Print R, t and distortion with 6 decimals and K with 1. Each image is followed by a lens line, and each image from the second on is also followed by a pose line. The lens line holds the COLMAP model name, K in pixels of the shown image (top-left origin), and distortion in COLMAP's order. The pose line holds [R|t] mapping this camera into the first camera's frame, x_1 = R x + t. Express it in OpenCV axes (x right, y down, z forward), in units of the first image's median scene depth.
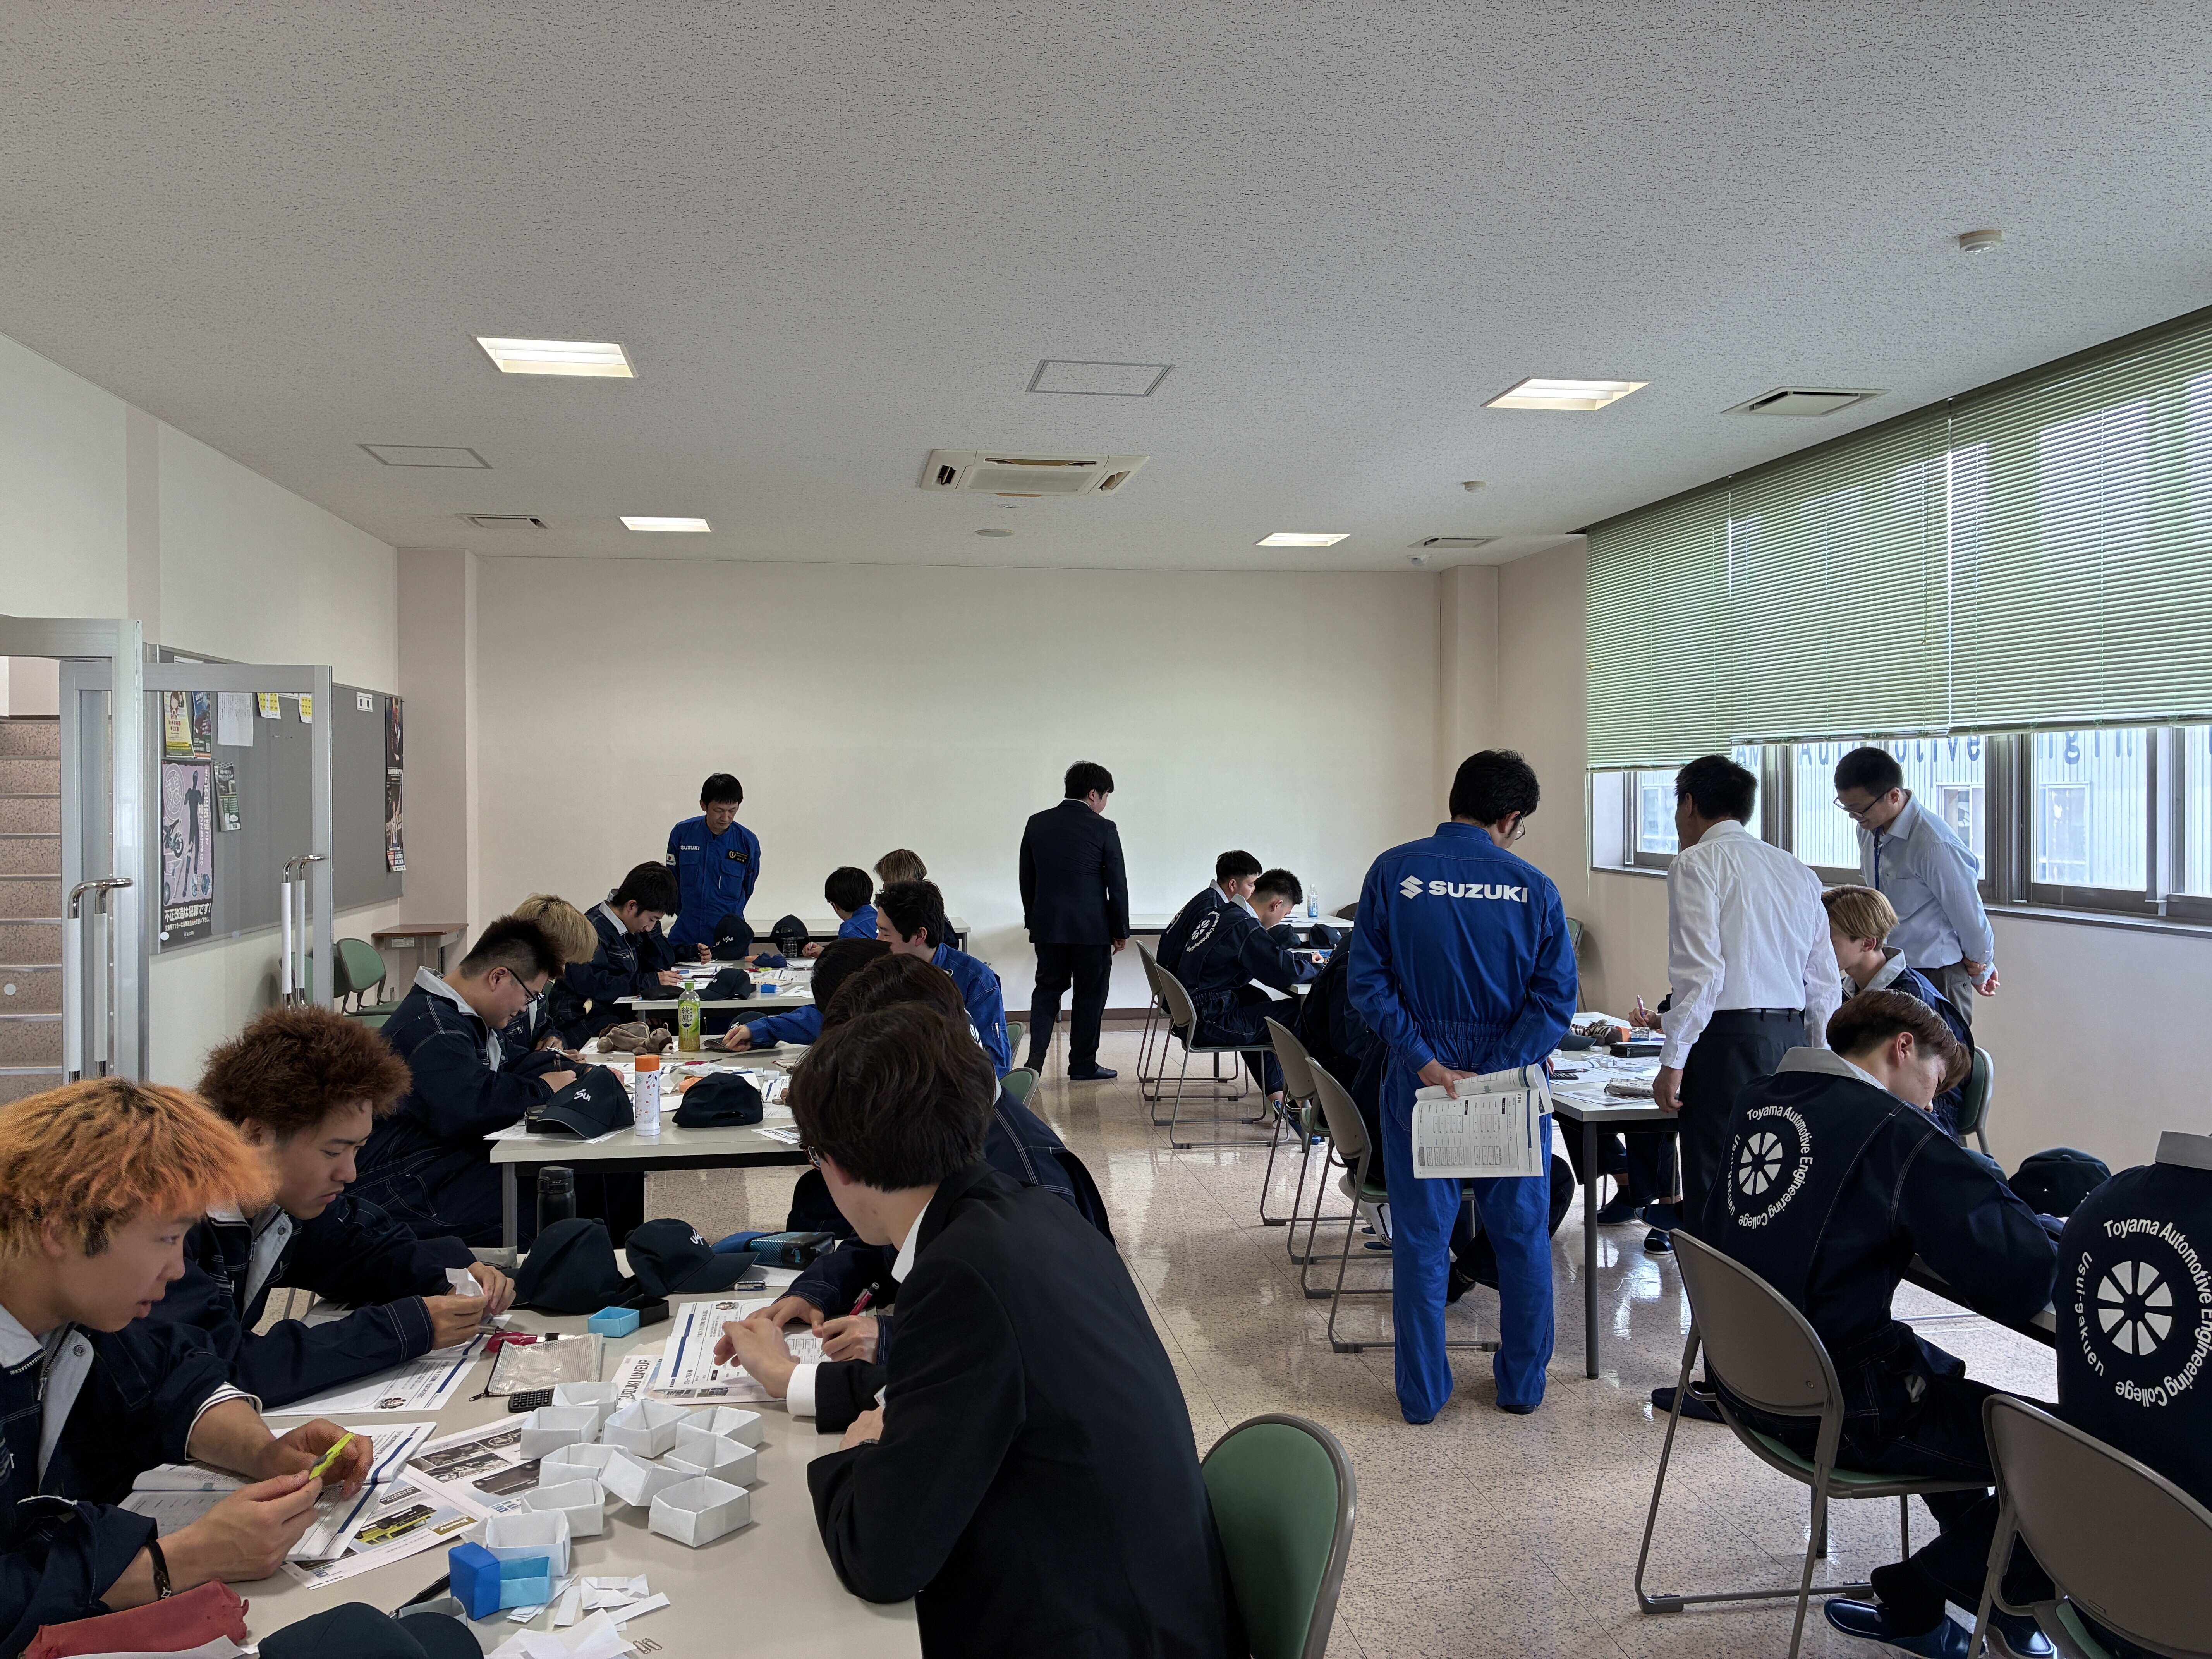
lens RADIAL K [[1742.0, 0, 1106.0], [0, 1742.0, 829.5], [0, 0, 1]] dist [-0.001754, 0.006670]
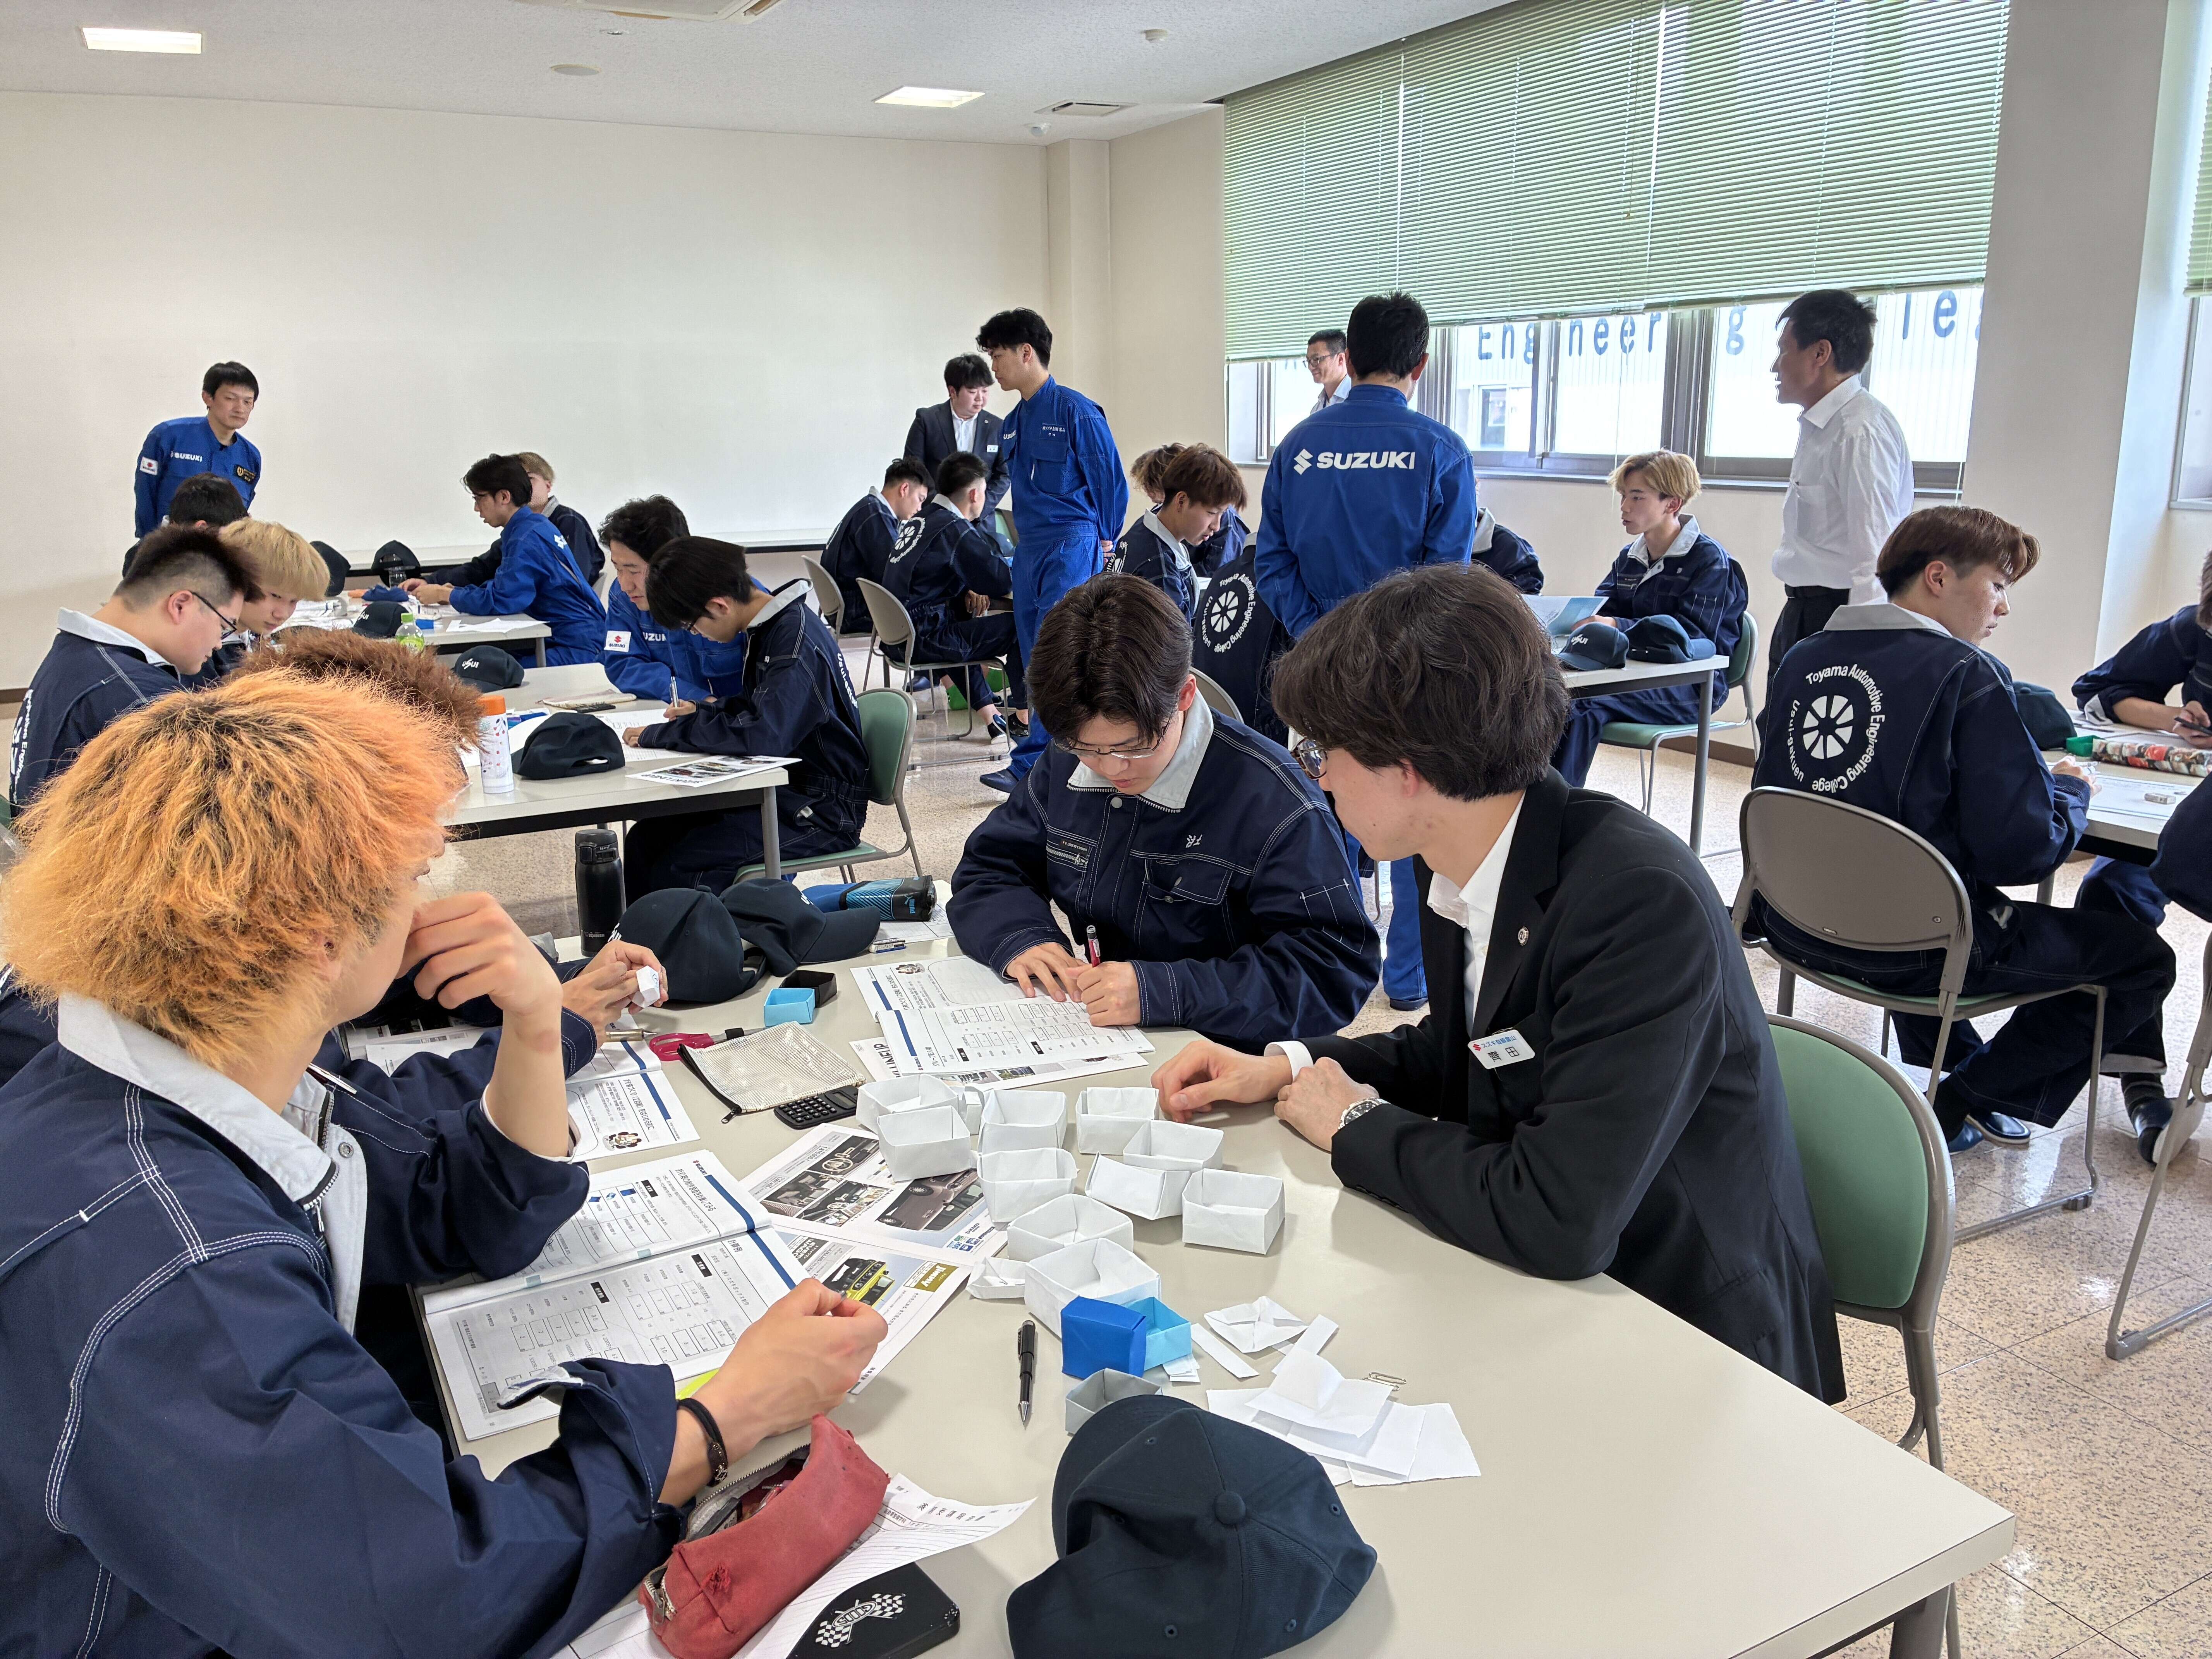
lens RADIAL K [[1742.0, 0, 1106.0], [0, 1742.0, 829.5], [0, 0, 1]] dist [-0.001754, 0.006670]
pose [[0.945785, -0.092676, 0.311290, -0.161775], [0.025472, 0.976639, 0.213370, 0.016730], [-0.323792, -0.193873, 0.926052, 0.099432]]
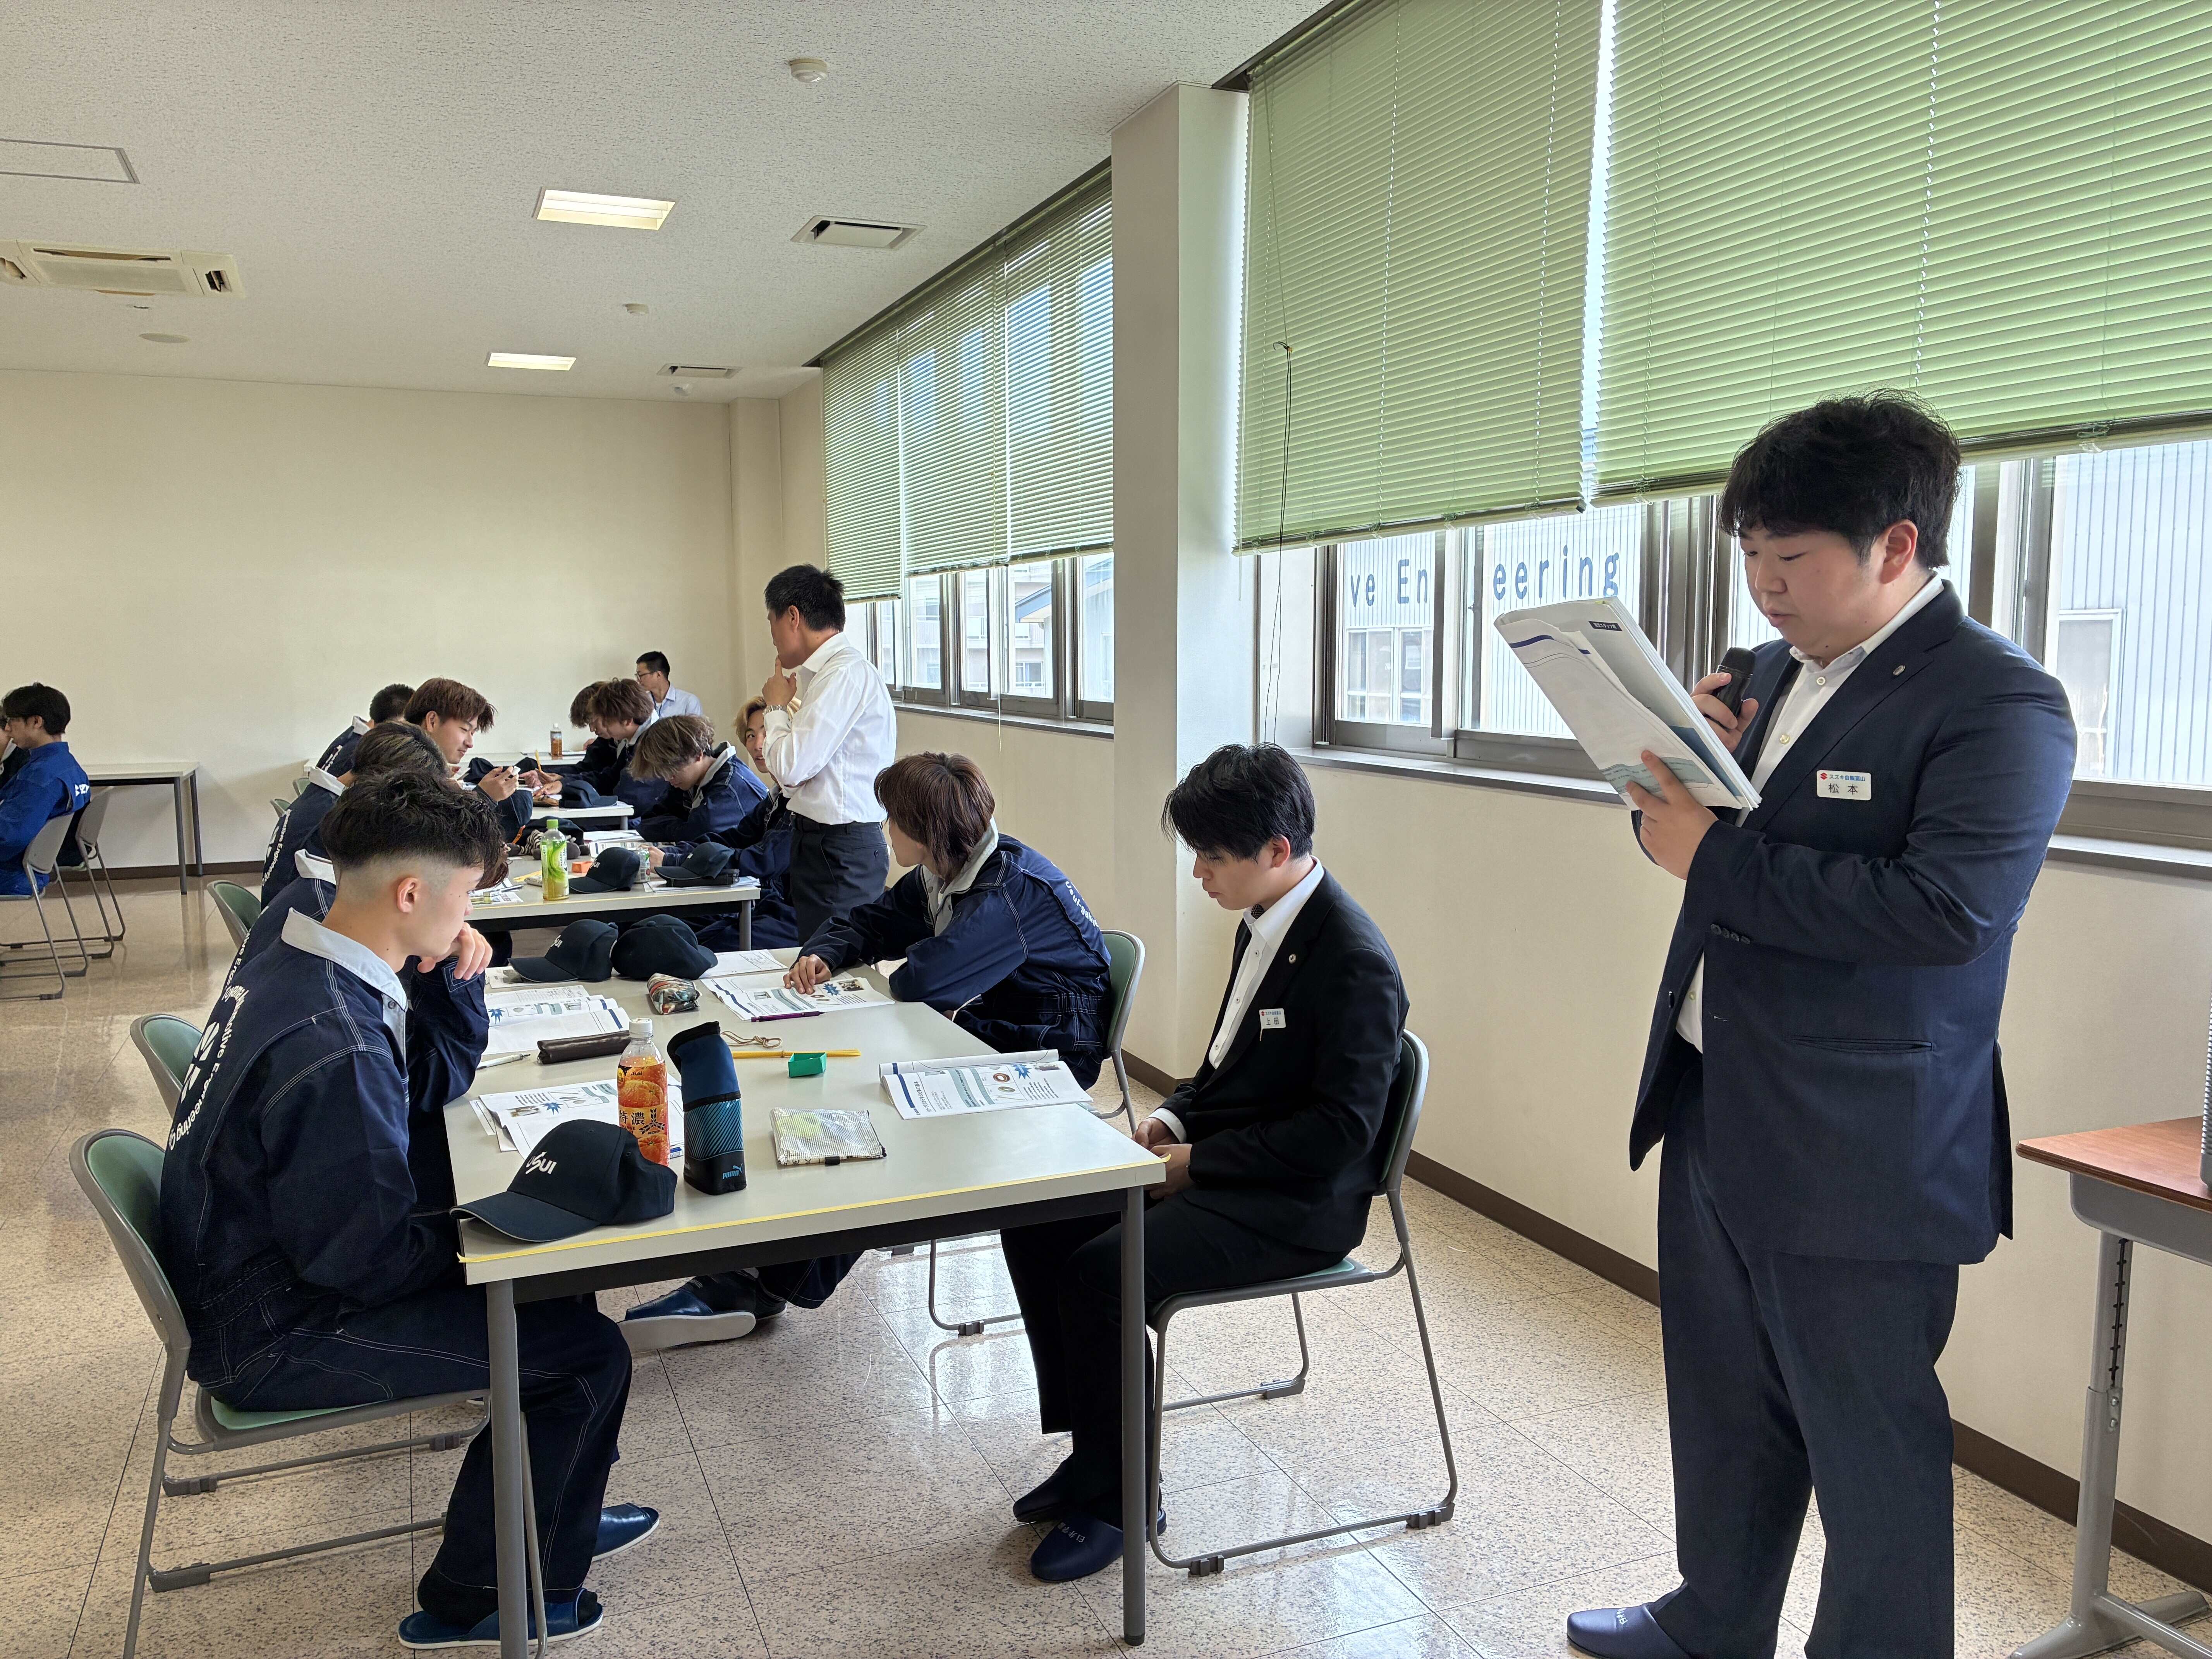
lens RADIAL K [[1730.6, 0, 1106.0], [0, 1730.6, 829.5], [0, 0, 1]] dist [0.059885, 0.002847]
pose [[0.979958, -0.020673, 0.198130, 0.328927], [0.004288, 0.996559, 0.082778, 0.024313], [-0.199160, -0.080269, 0.976674, -0.078496]]
